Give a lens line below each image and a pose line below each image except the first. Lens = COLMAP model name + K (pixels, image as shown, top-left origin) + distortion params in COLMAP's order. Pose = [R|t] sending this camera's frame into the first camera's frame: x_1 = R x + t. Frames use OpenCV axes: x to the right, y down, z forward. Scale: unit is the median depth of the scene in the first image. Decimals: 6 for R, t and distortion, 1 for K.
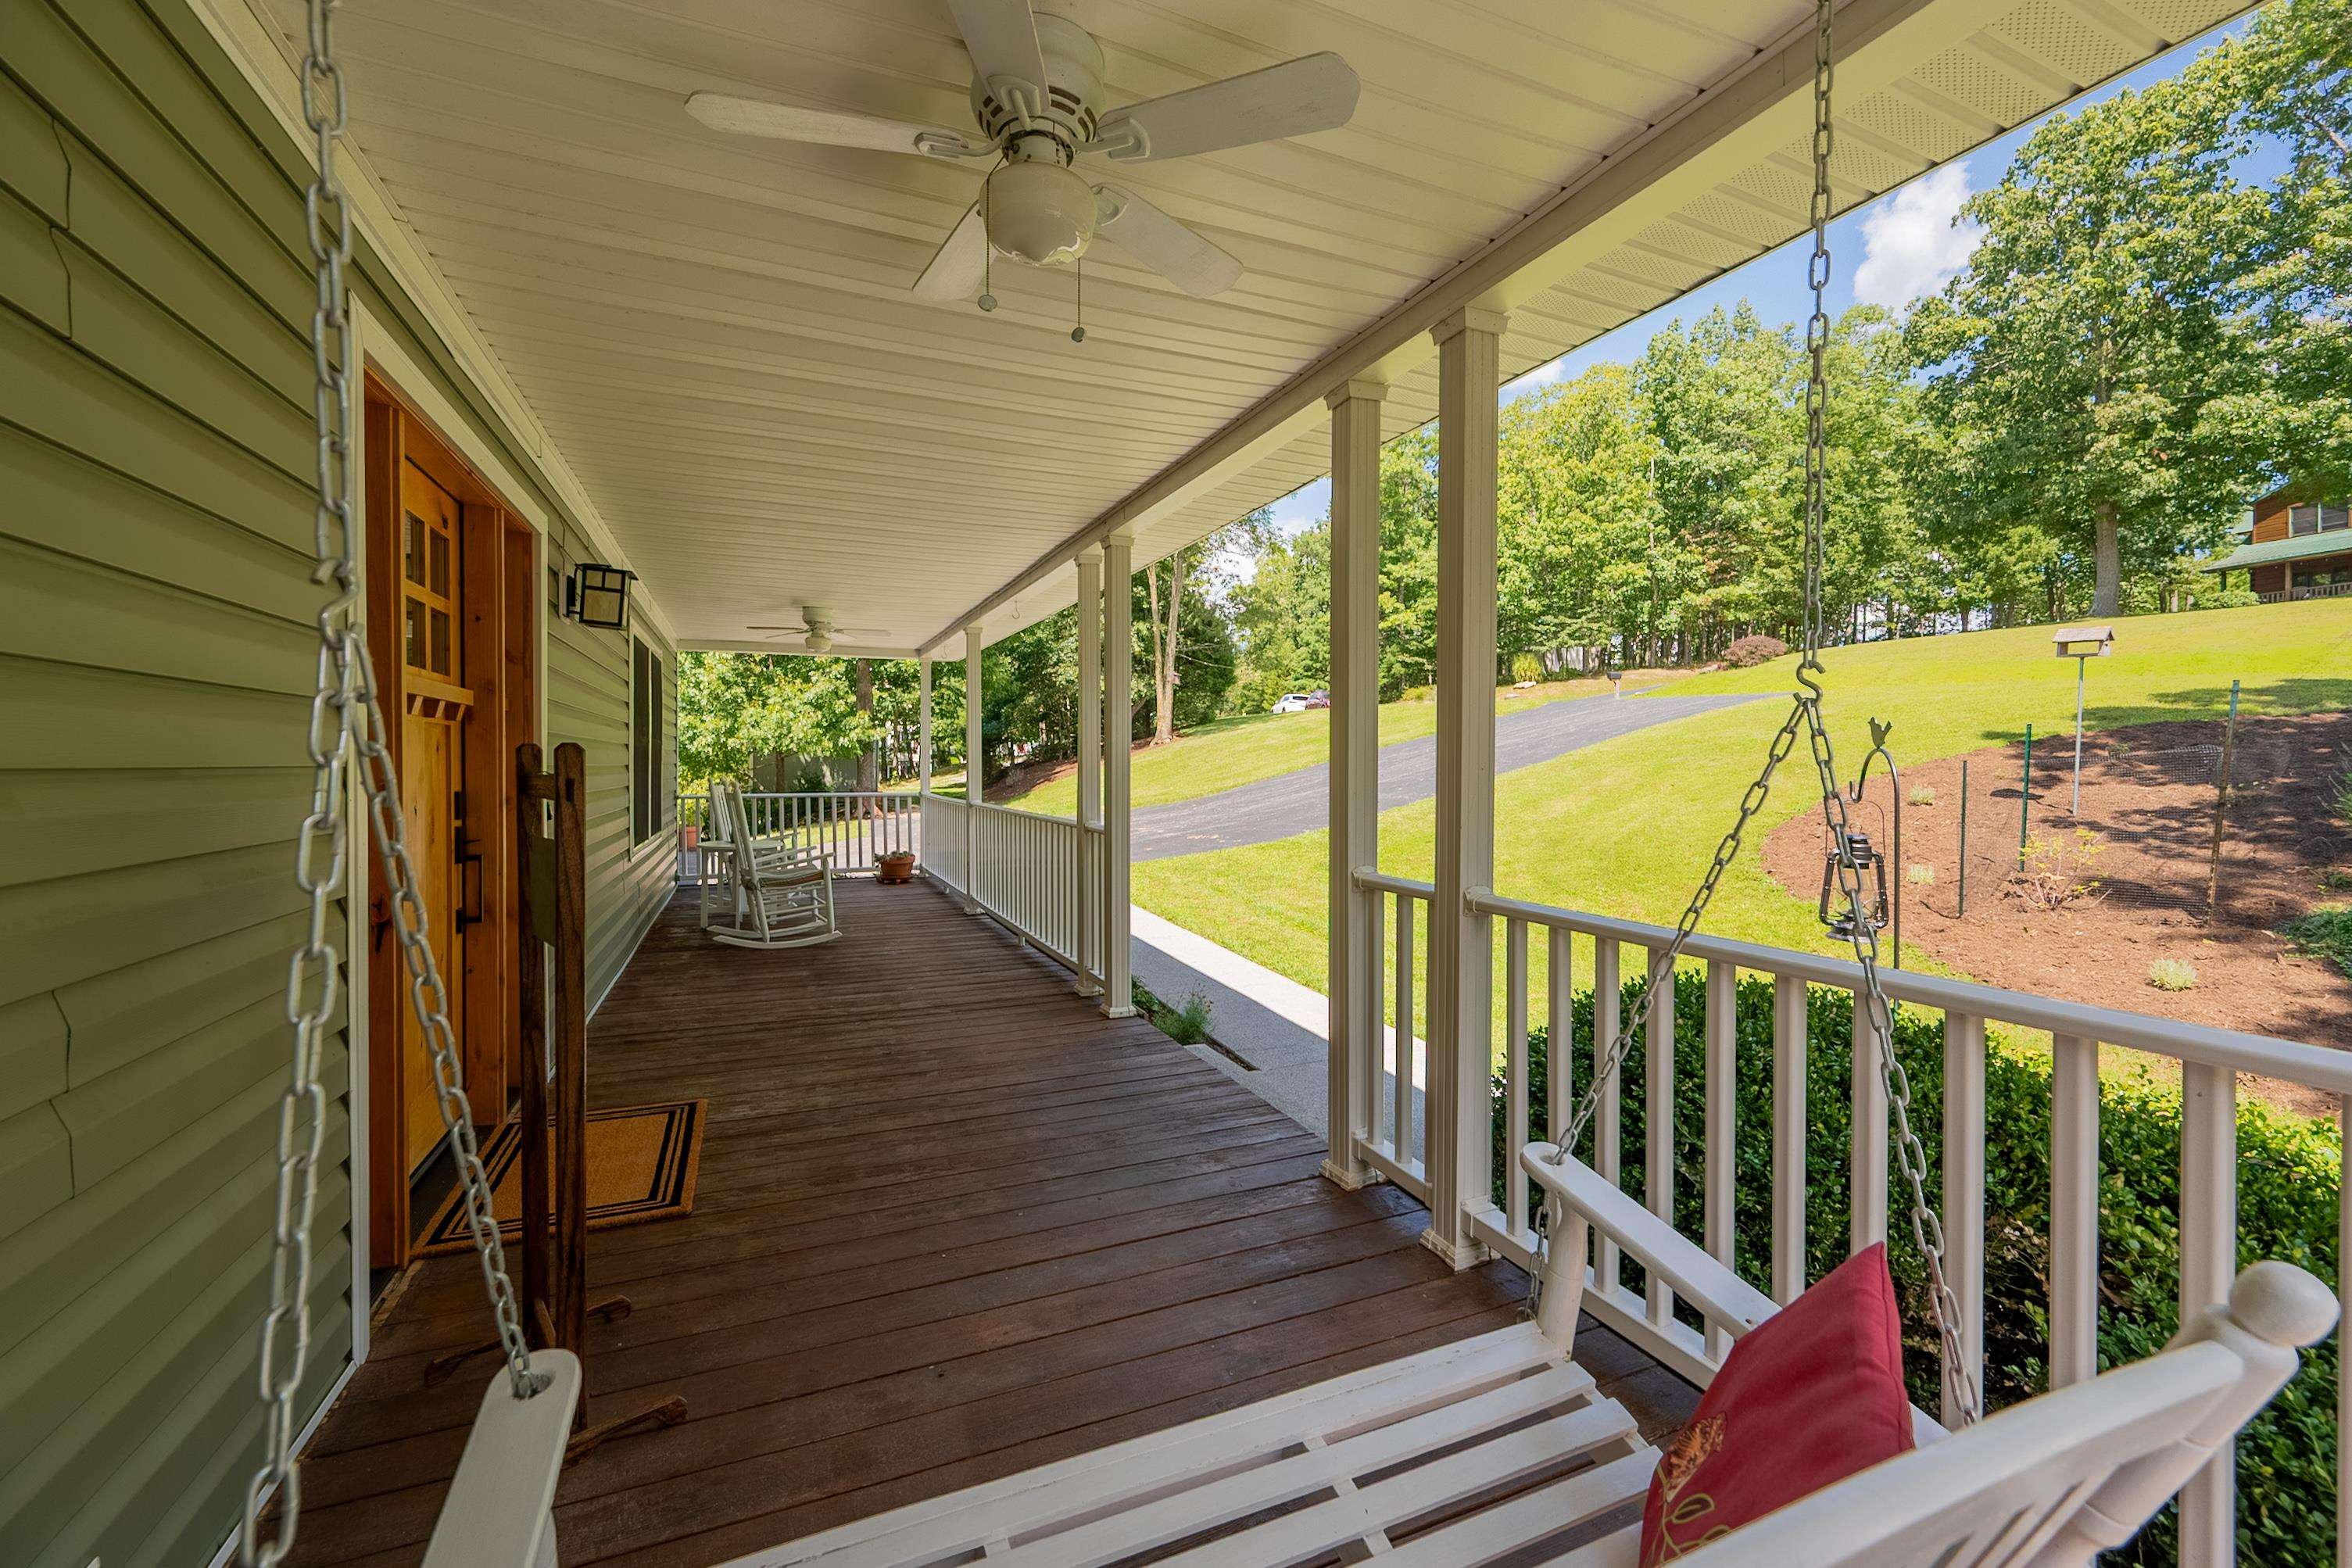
lens RADIAL K [[942.9, 0, 1176.2], [0, 942.9, 758.6], [0, 0, 1]] dist [-0.003426, -0.001232]
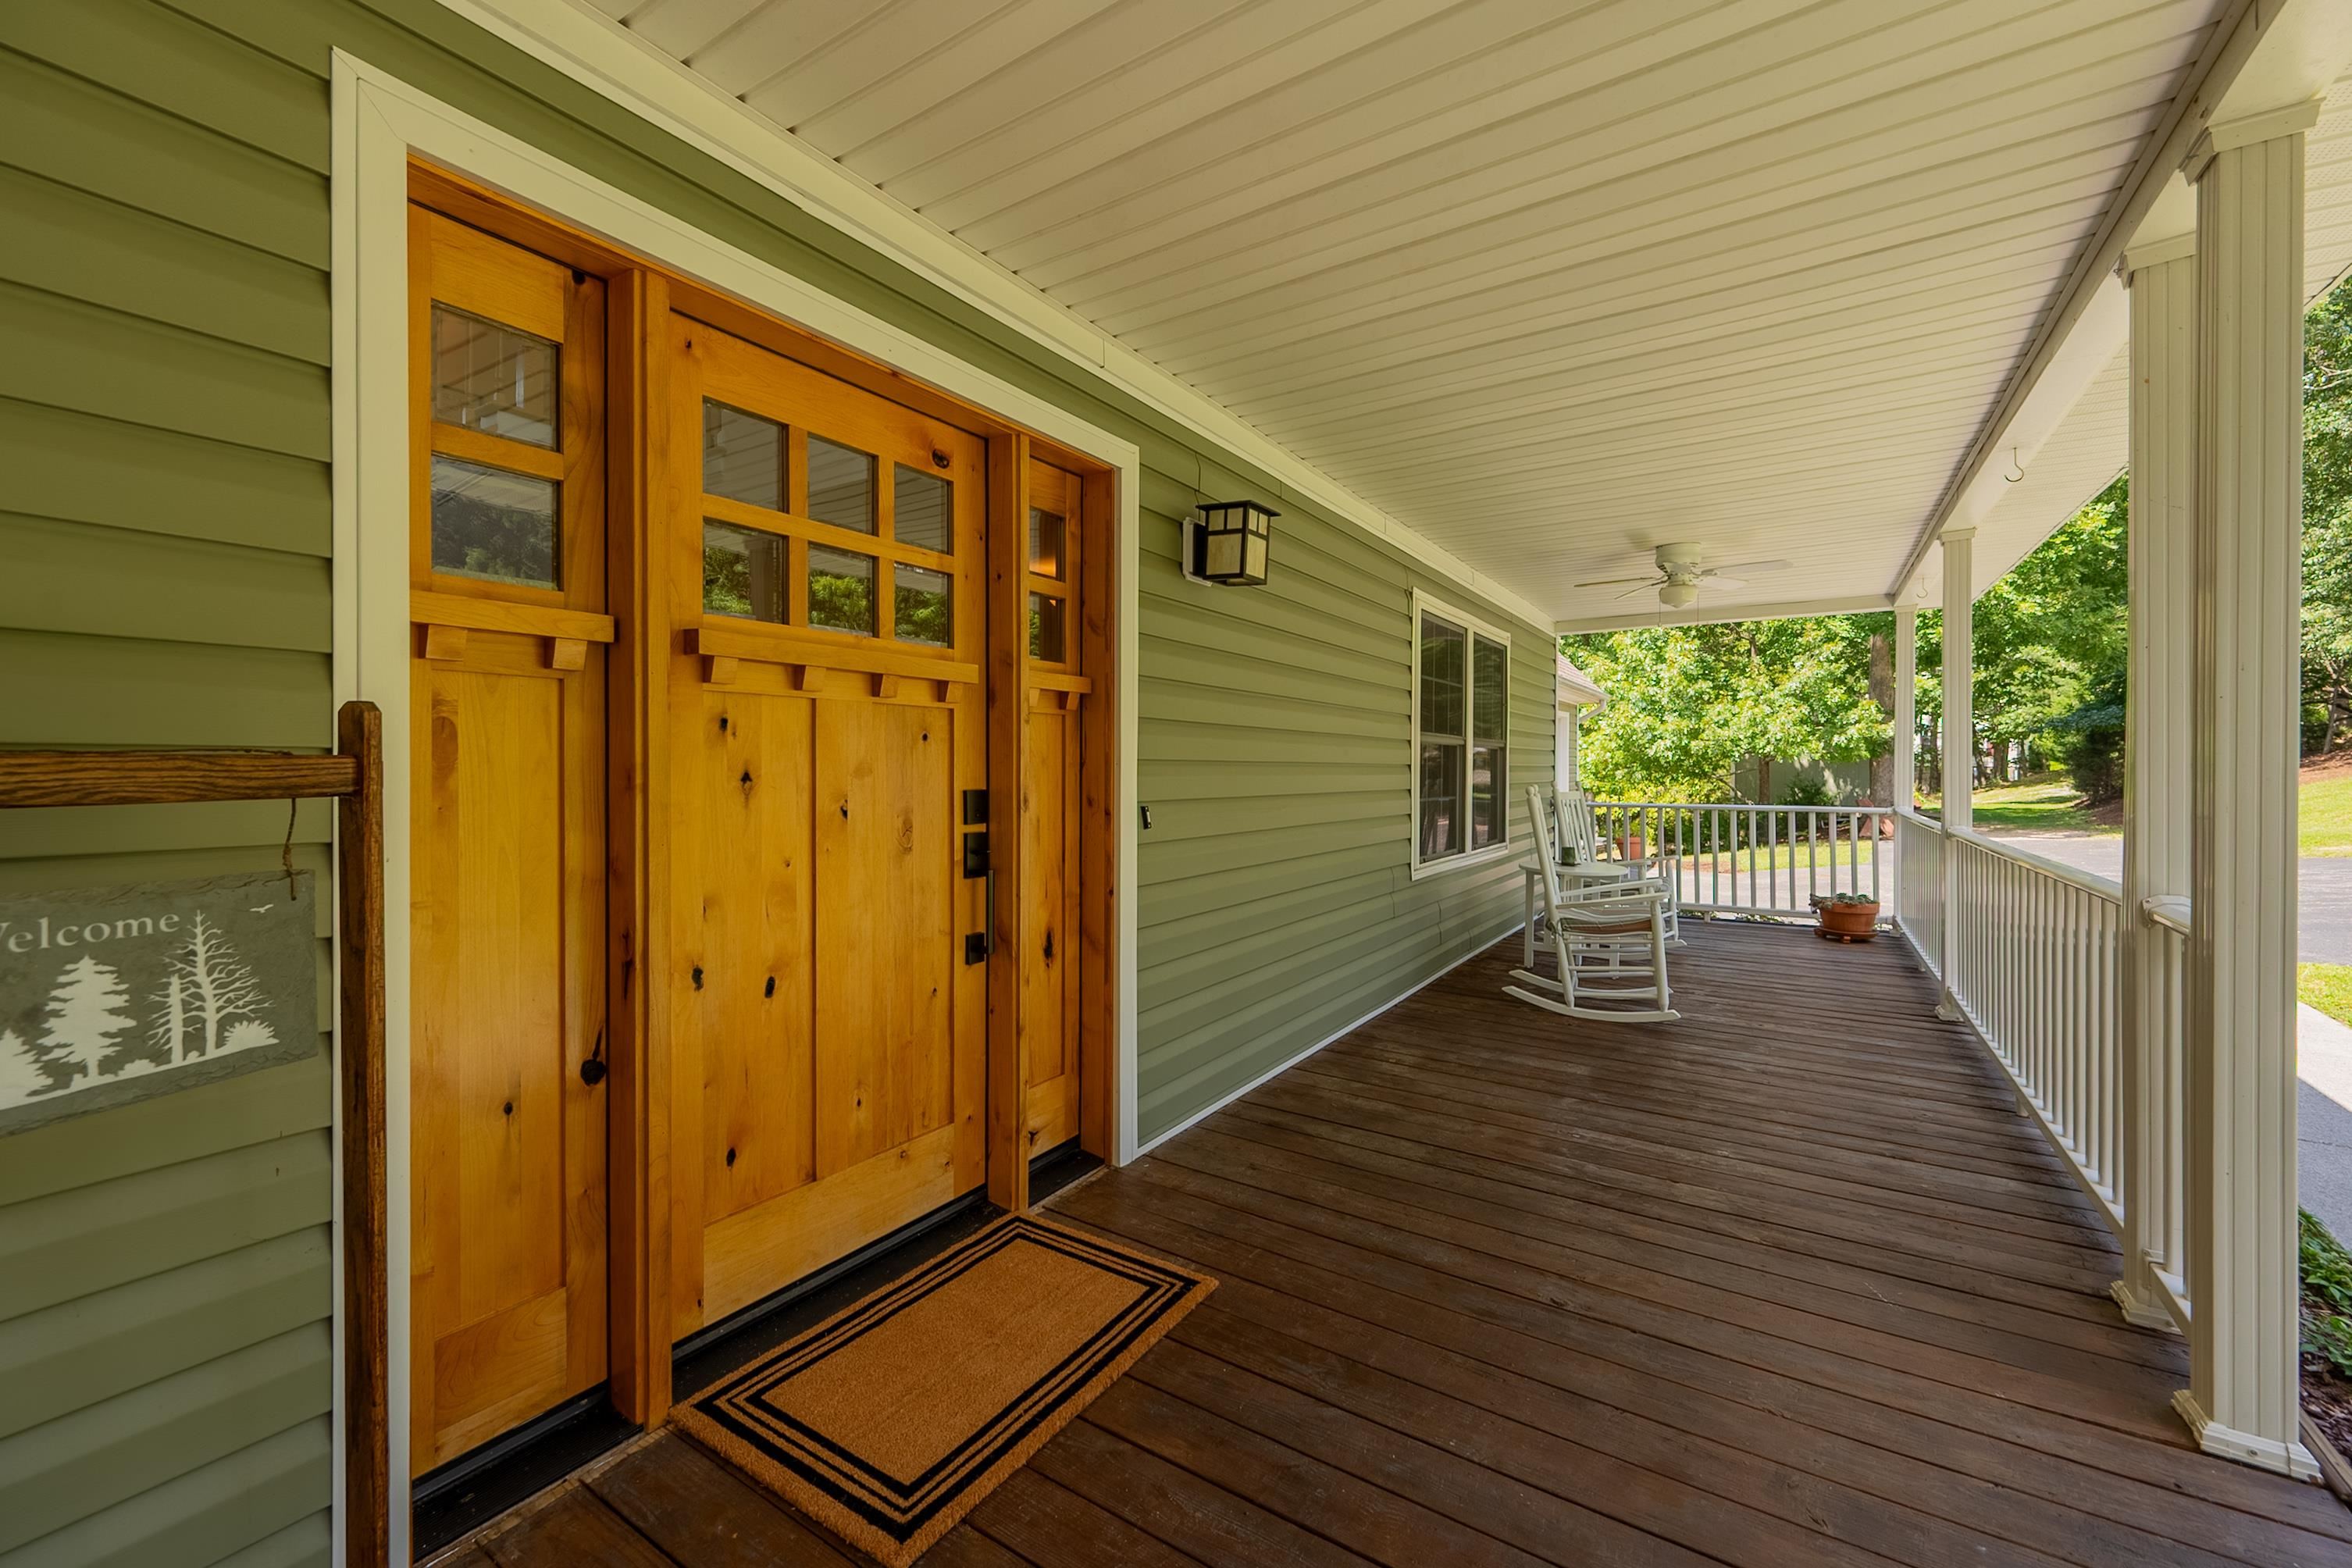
lens RADIAL K [[942.9, 0, 1177.3], [0, 942.9, 772.6], [0, 0, 1]] dist [-0.003426, -0.001232]
pose [[0.548544, 0.004891, -0.836108, 0.001986], [0.002118, 0.999972, 0.007239, 0.001366], [0.836119, -0.005742, 0.548518, 0.069599]]
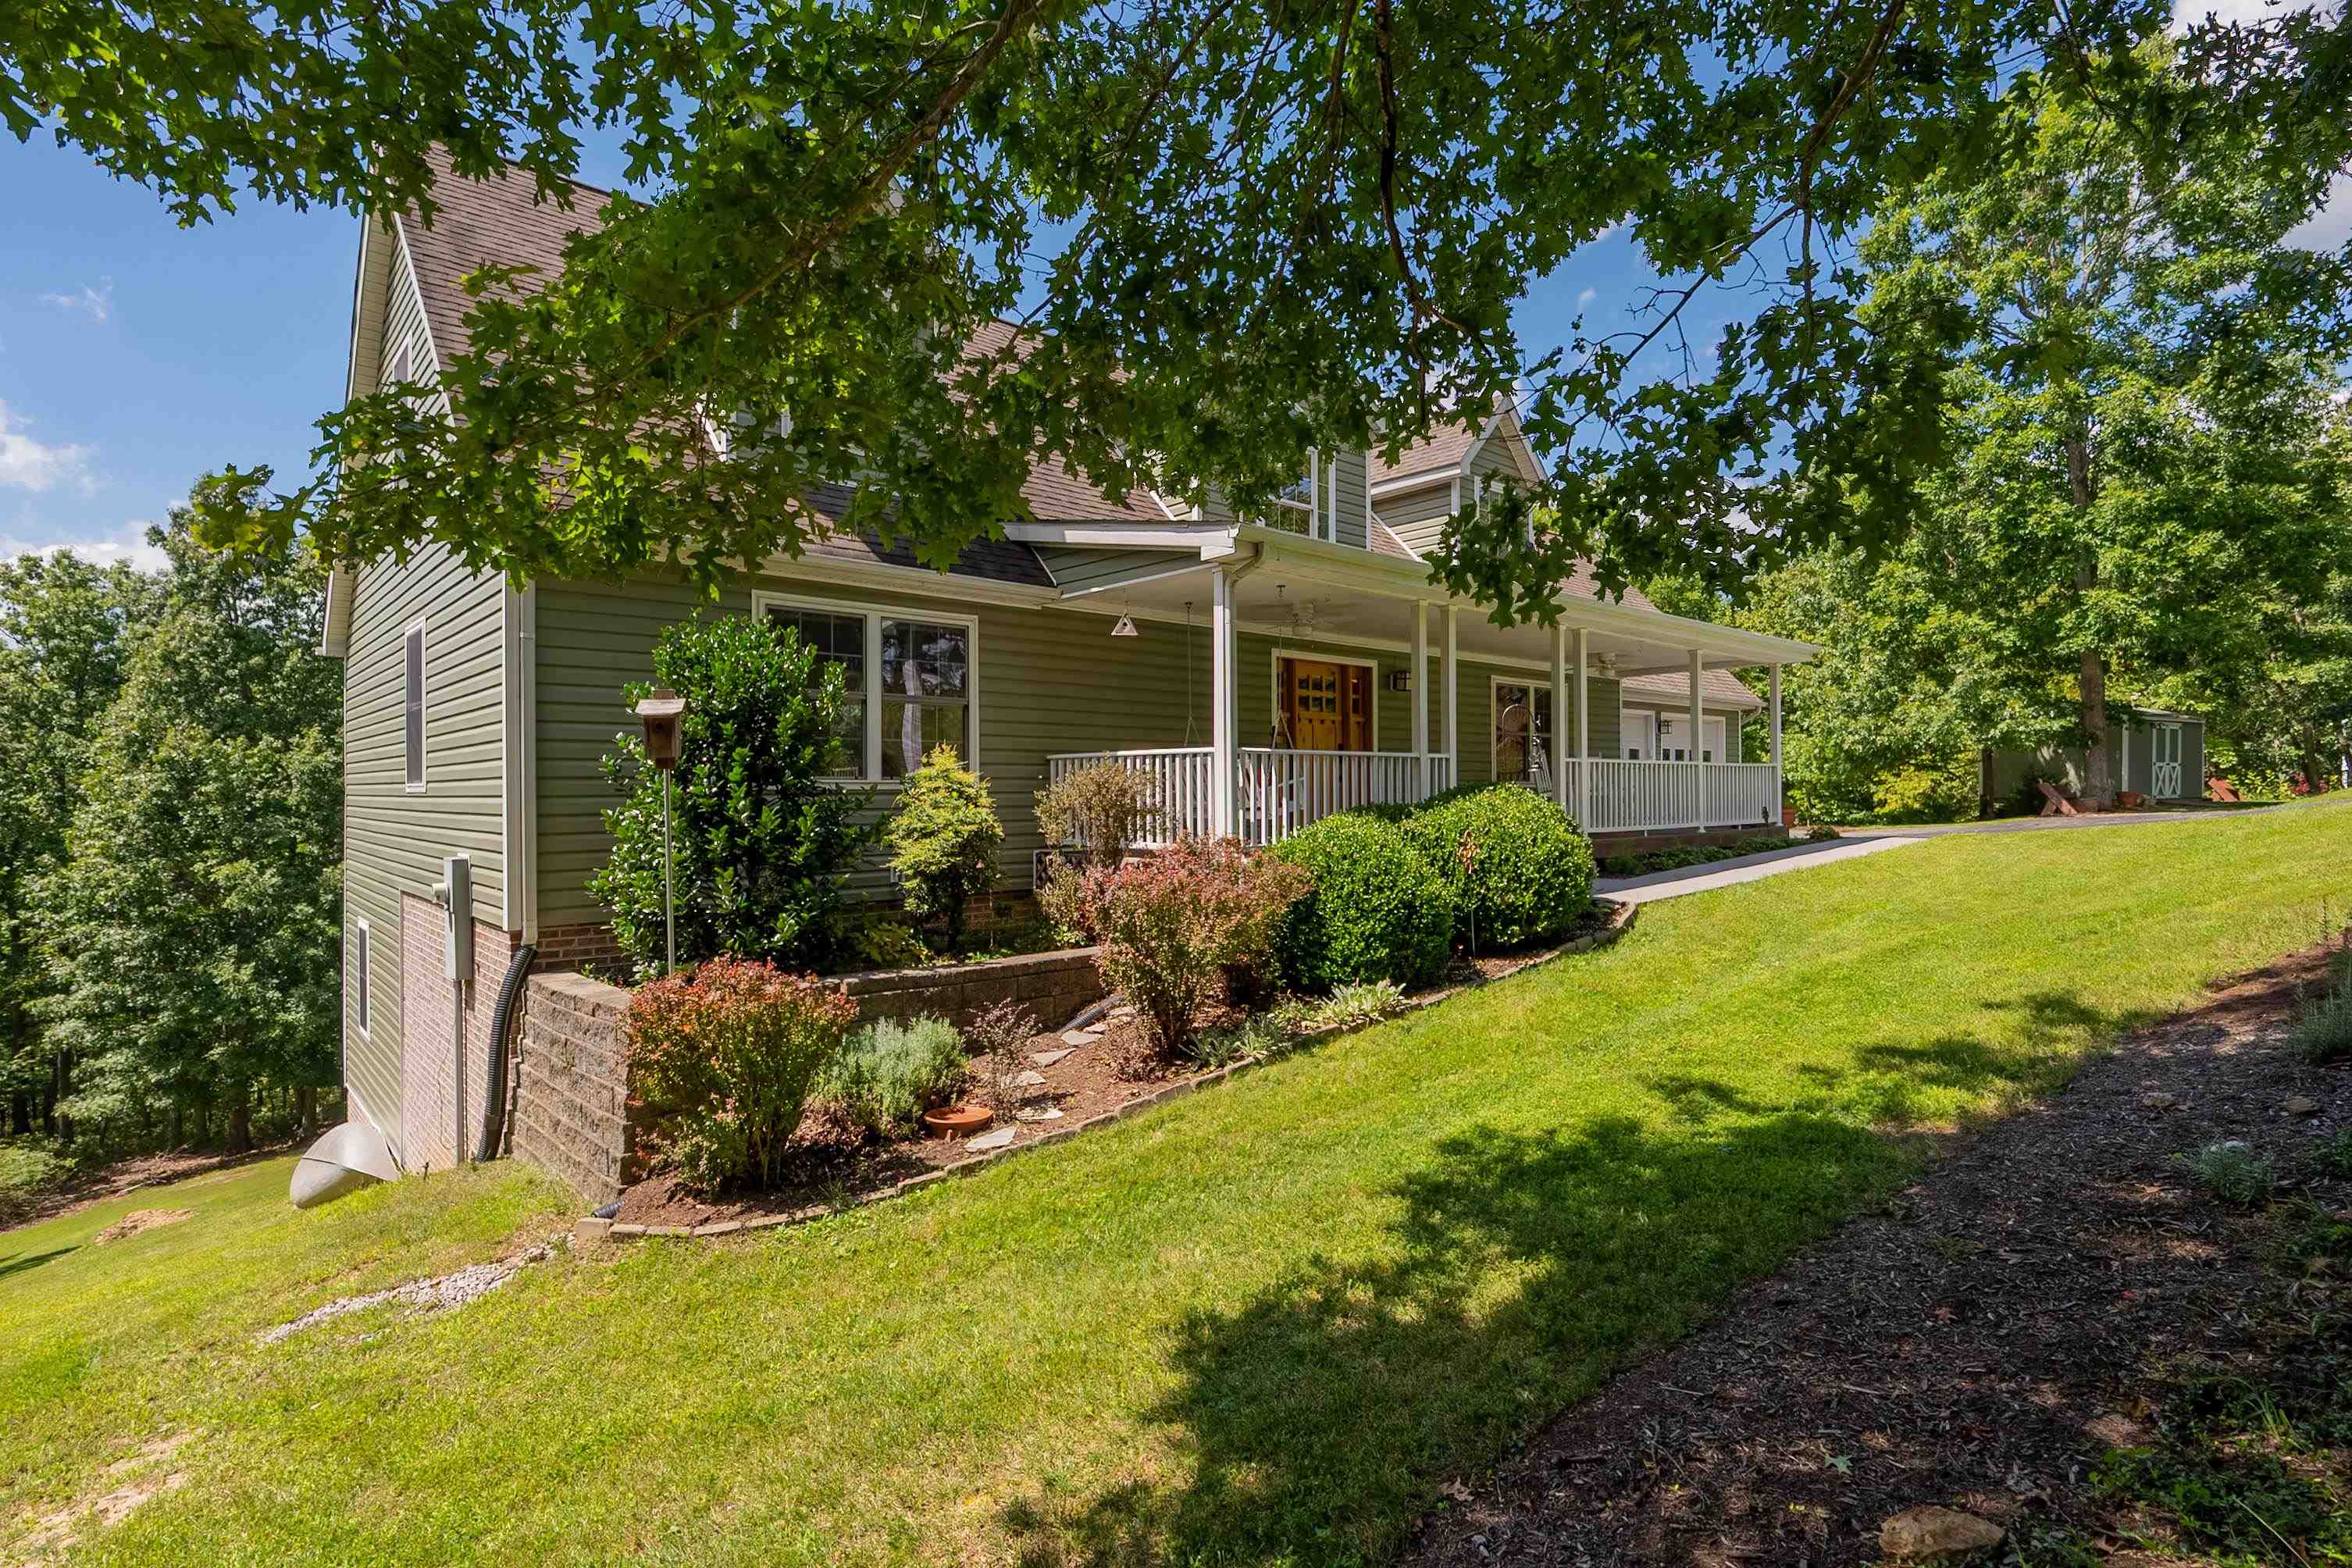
lens RADIAL K [[1139.3, 0, 1185.5], [0, 1139.3, 791.1], [0, 0, 1]] dist [0.003707, 0.000415]
pose [[0.314897, -0.001815, -0.949124, 0.337758], [0.010158, 0.999947, 0.001458, 0.021293], [0.949072, -0.010100, 0.314899, -0.103085]]
